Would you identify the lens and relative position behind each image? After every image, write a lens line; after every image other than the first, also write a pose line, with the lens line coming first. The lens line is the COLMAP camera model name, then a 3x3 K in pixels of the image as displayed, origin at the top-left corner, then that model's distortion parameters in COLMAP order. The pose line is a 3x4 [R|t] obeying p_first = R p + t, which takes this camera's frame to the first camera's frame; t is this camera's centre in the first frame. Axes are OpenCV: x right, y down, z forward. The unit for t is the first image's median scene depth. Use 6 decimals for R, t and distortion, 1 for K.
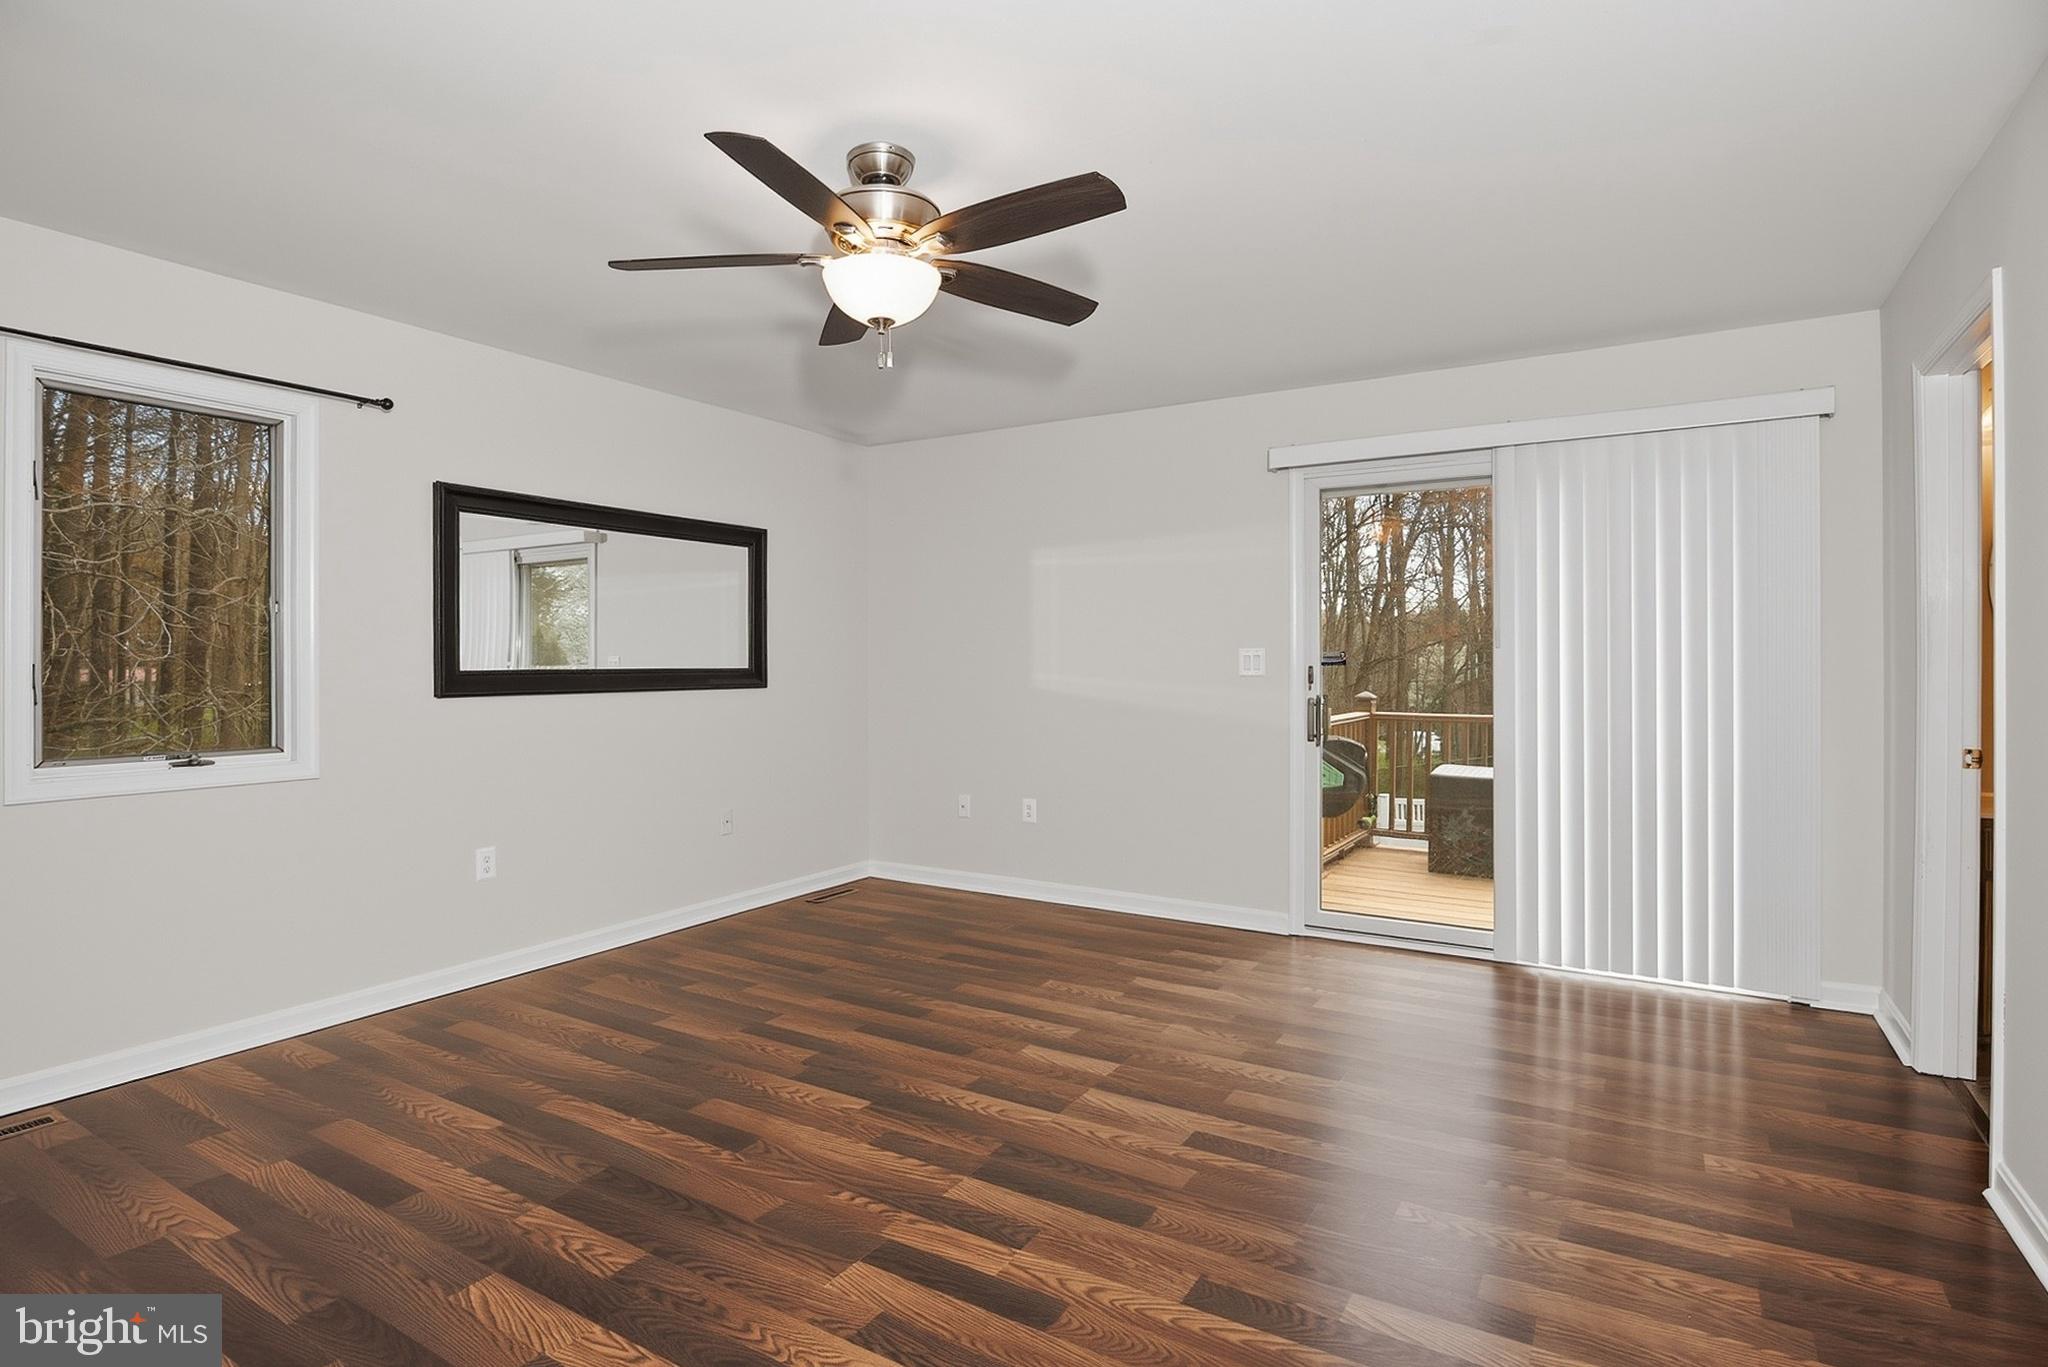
lens RADIAL K [[1024.5, 0, 1022.6], [0, 1024.5, 664.8], [0, 0, 1]] dist [-0.006557, -0.000643]
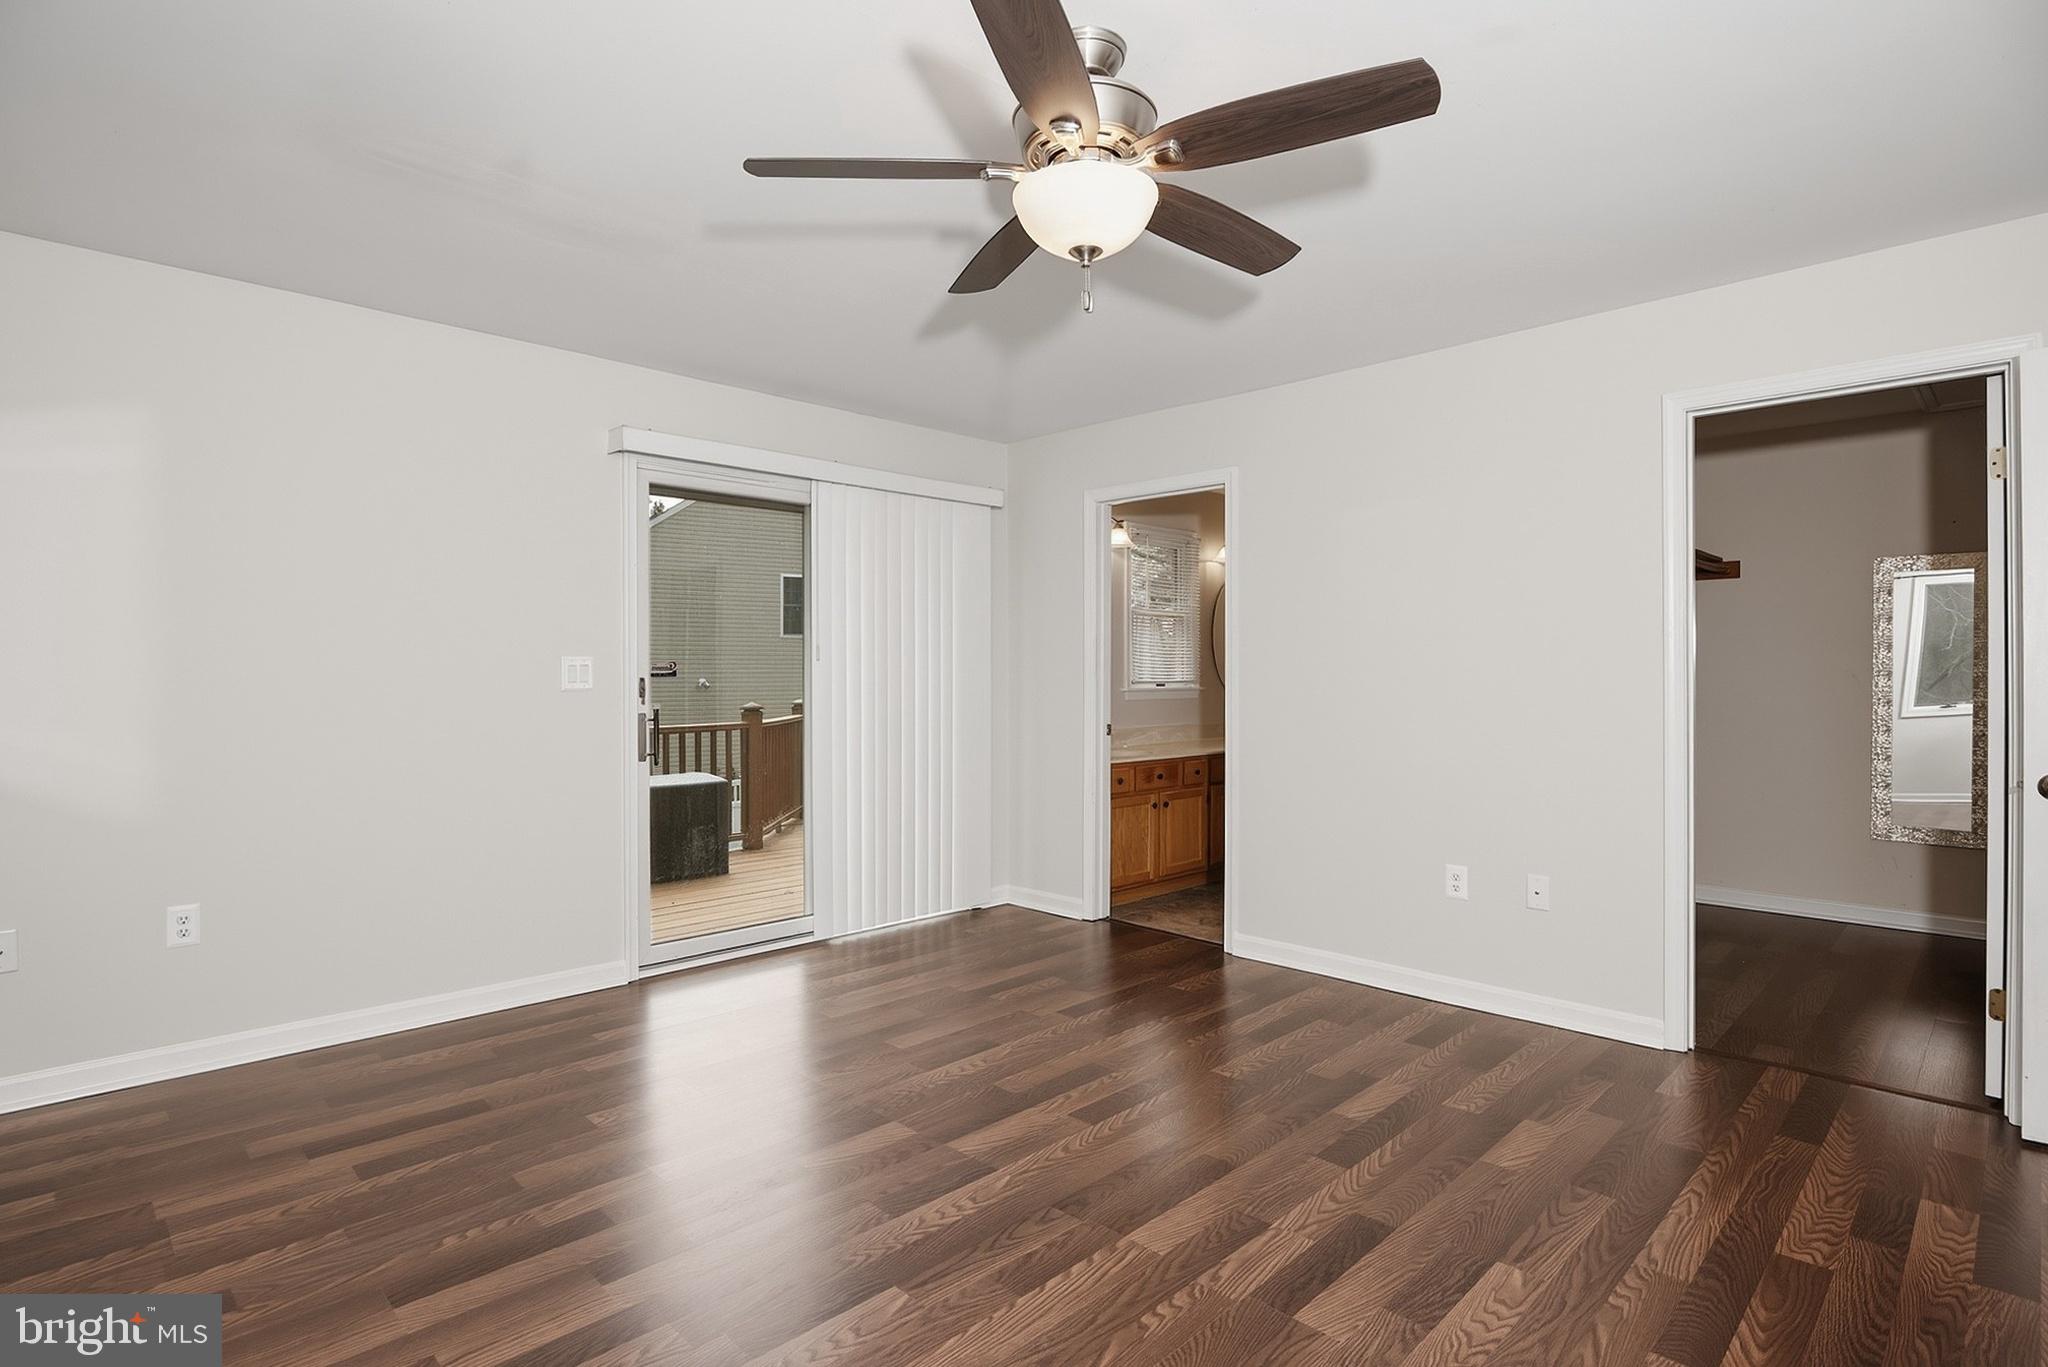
lens RADIAL K [[1024.5, 0, 1018.7], [0, 1024.5, 686.2], [0, 0, 1]] dist [-0.006557, -0.000643]
pose [[0.251047, -0.008494, 0.967938, -0.868528], [0.002563, 0.999964, 0.008110, 0.004801], [-0.967972, 0.000445, 0.251059, 0.788592]]
